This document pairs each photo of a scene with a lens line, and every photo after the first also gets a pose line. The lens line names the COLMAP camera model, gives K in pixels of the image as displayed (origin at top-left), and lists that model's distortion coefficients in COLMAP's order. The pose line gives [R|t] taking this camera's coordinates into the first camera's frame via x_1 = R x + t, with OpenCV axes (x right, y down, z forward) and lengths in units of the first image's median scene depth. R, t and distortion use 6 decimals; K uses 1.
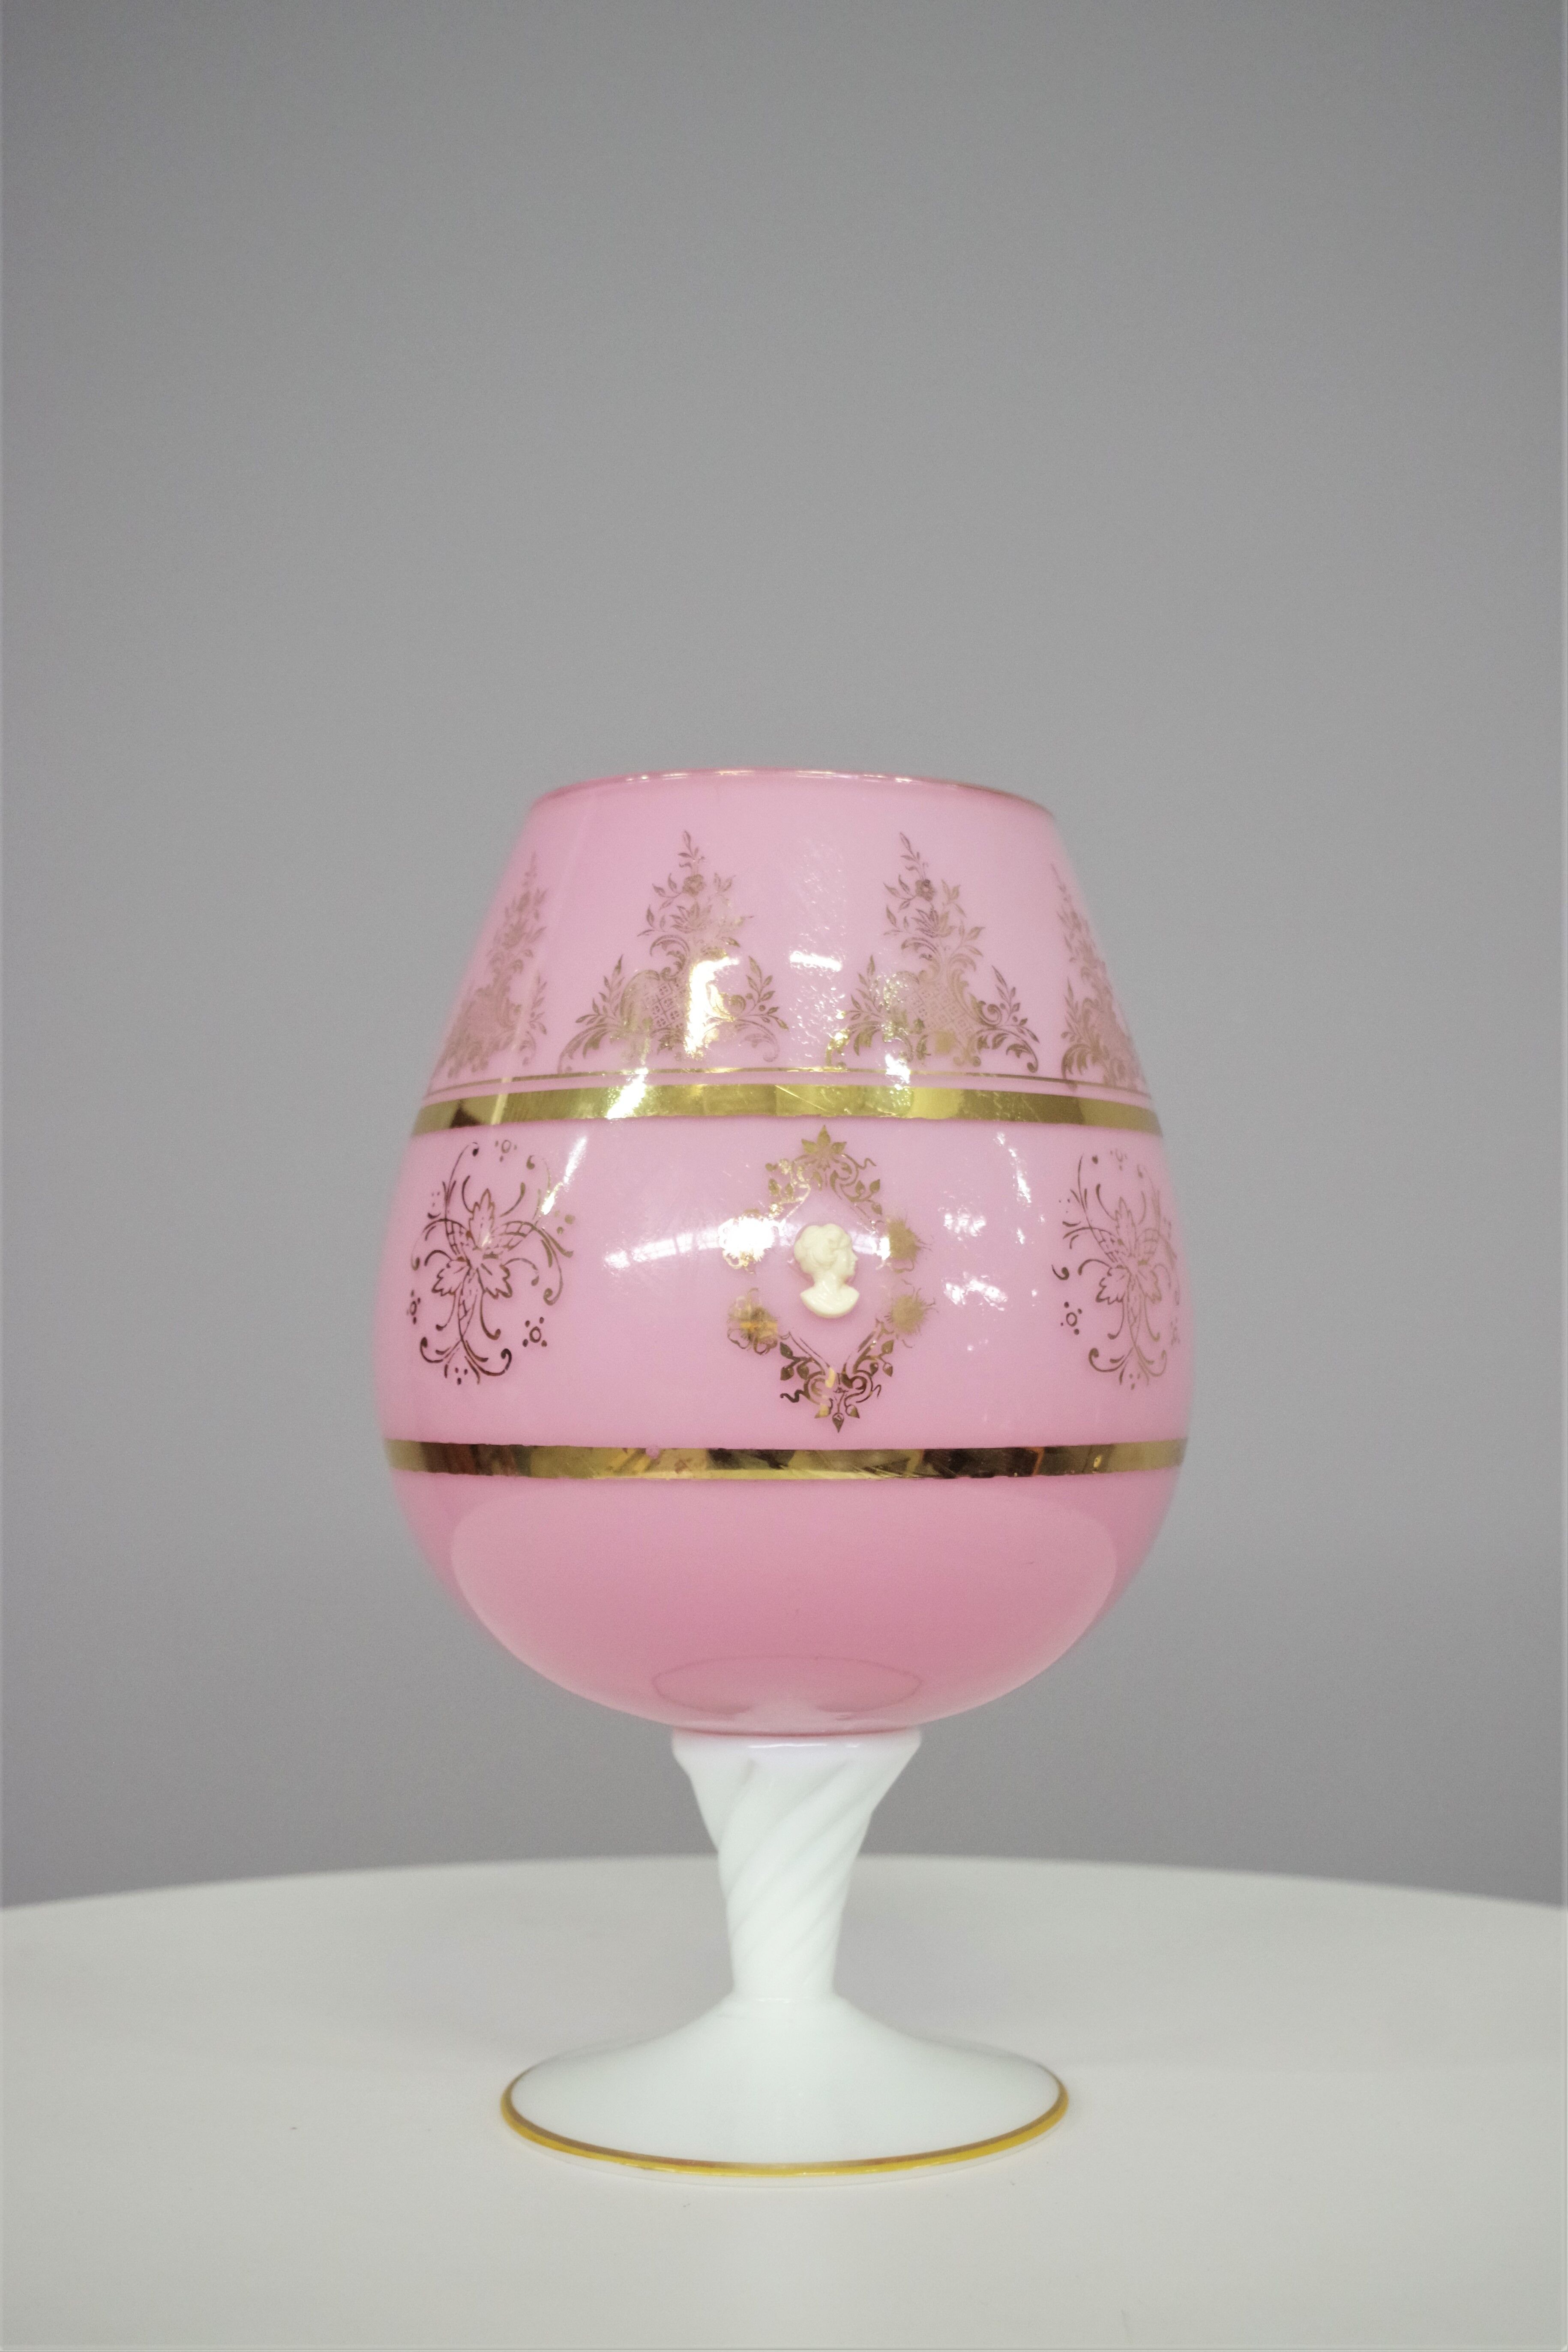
lens RADIAL K [[3197.5, 0, 784.0], [0, 3197.5, 1176.0], [0, 0, 1]] dist [-0.035304, -0.051270]
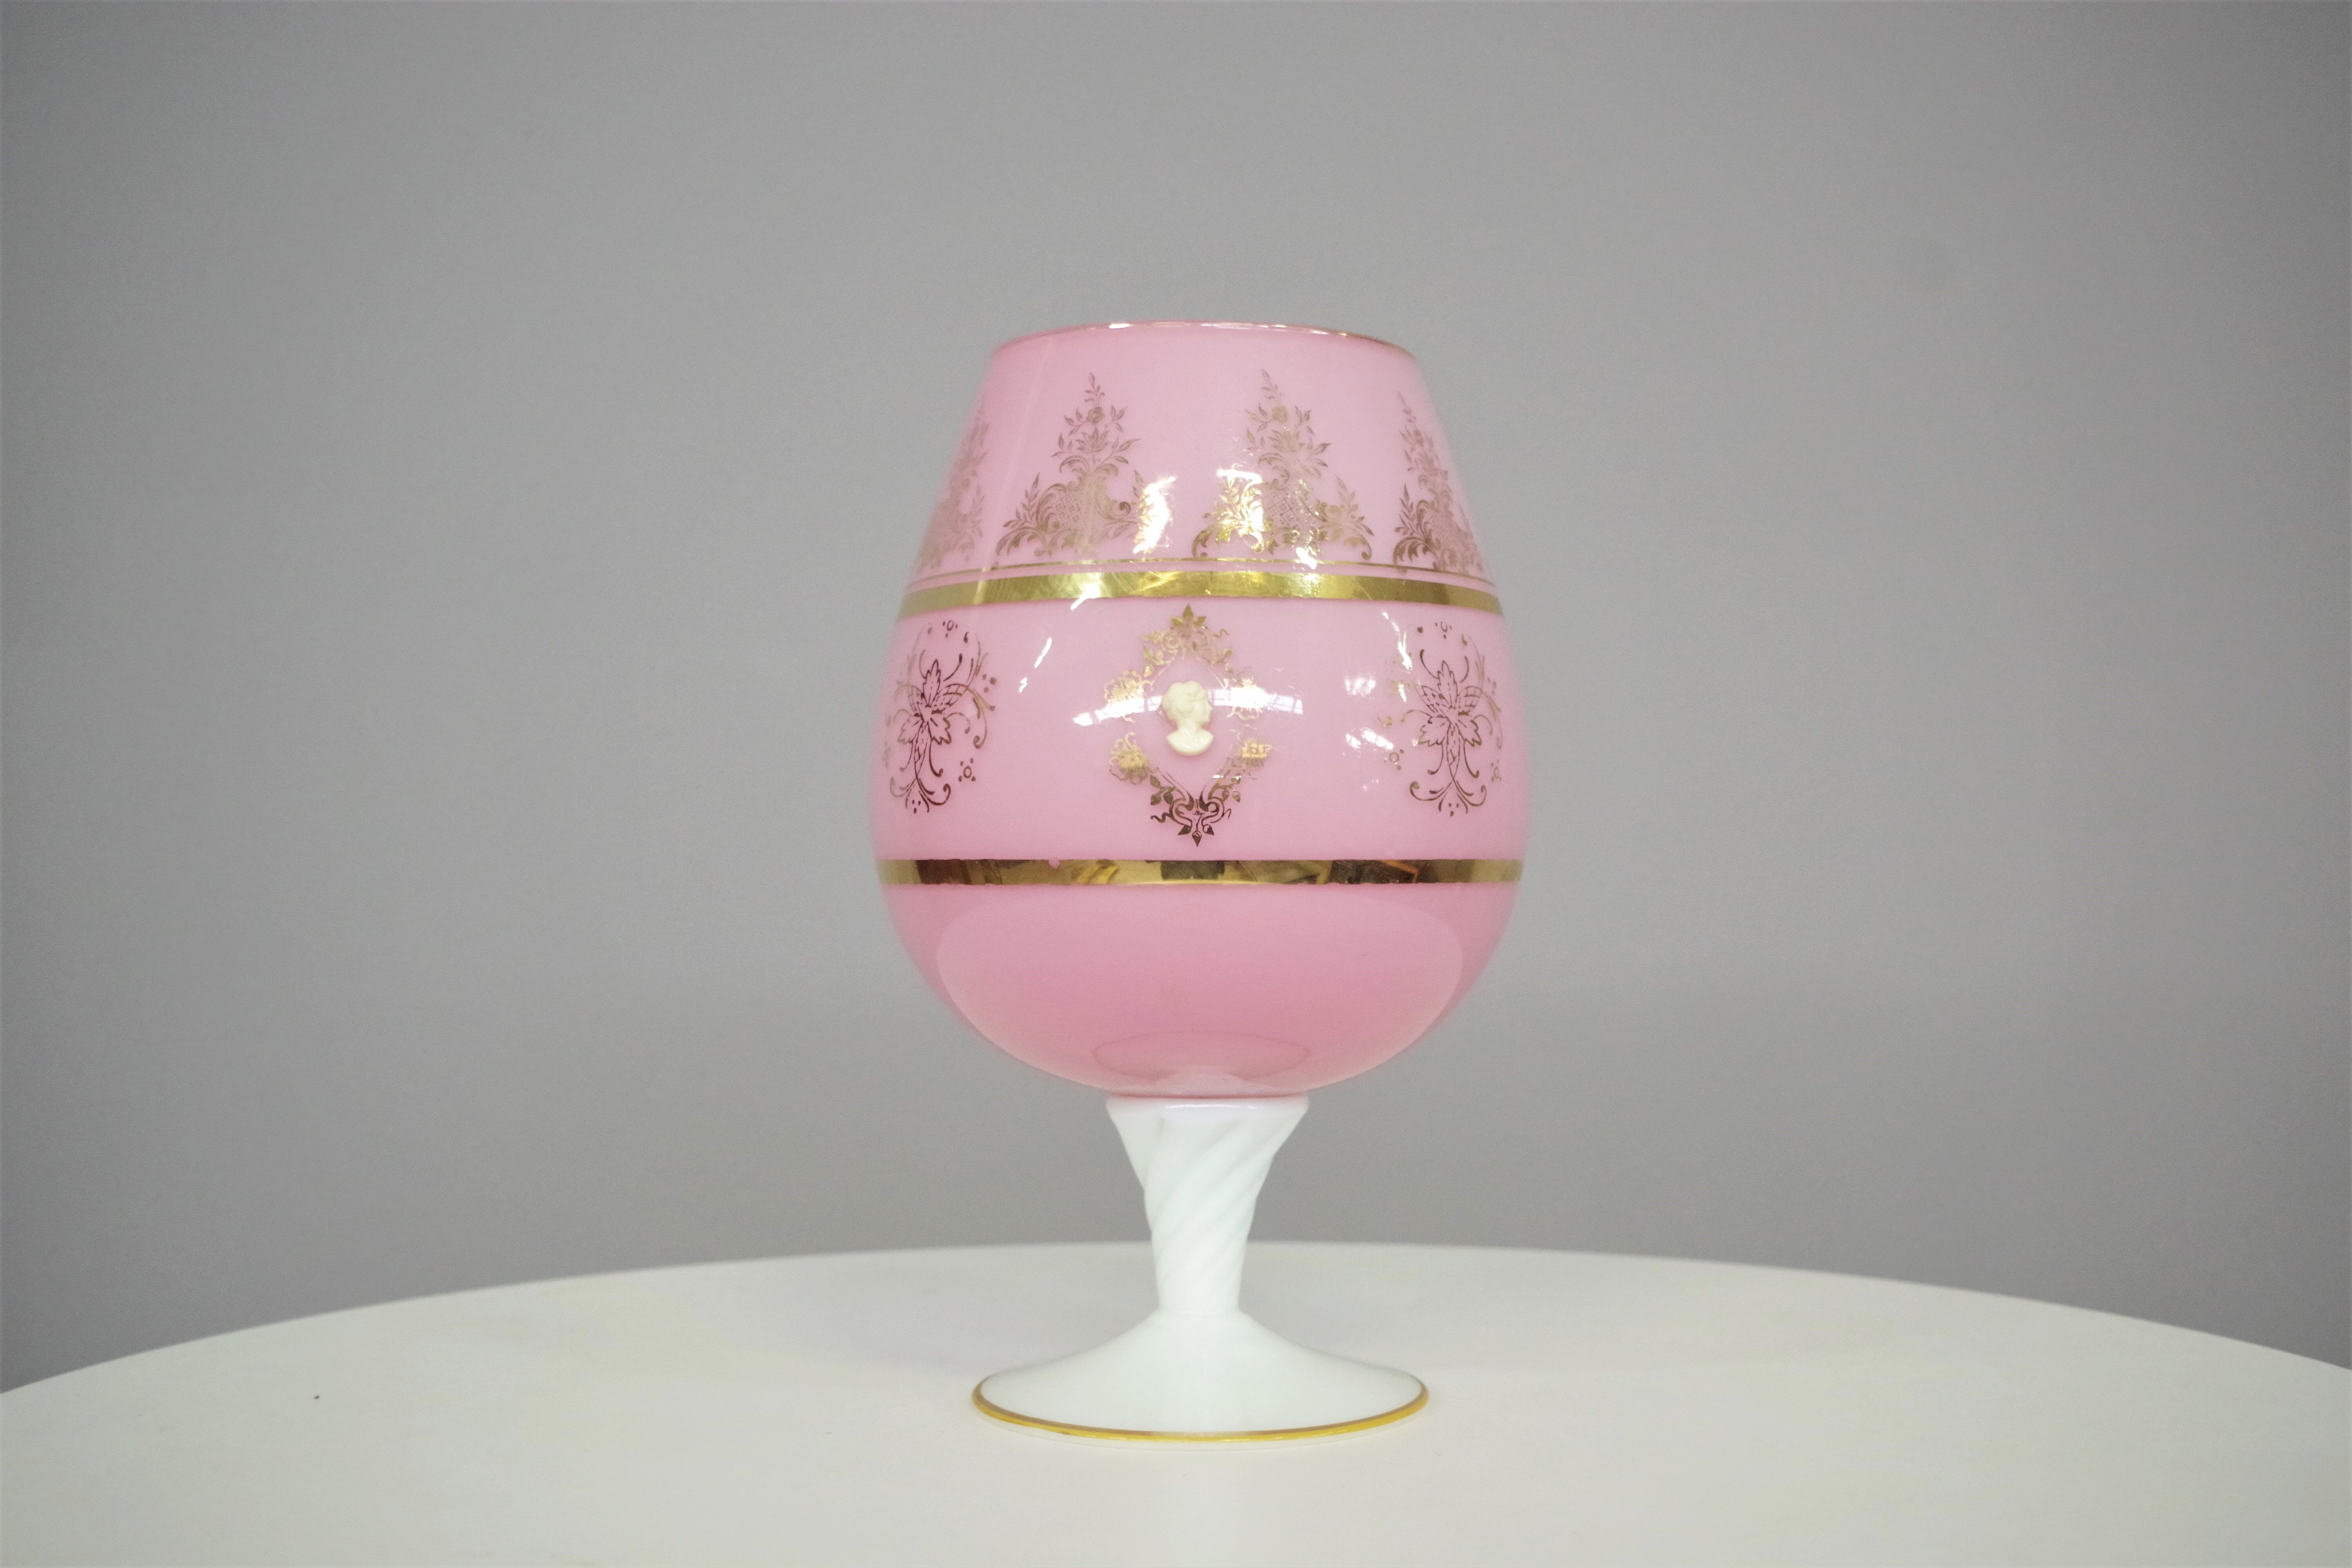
lens RADIAL K [[3197.3, 0, 1176.0], [0, 3197.3, 784.0], [0, 0, 1]] dist [-0.035304, -0.051270]
pose [[0.985976, -0.007186, -0.166731, 0.209984], [0.009331, 0.999883, 0.012081, 0.038561], [0.166624, -0.013468, 0.985928, -0.233516]]
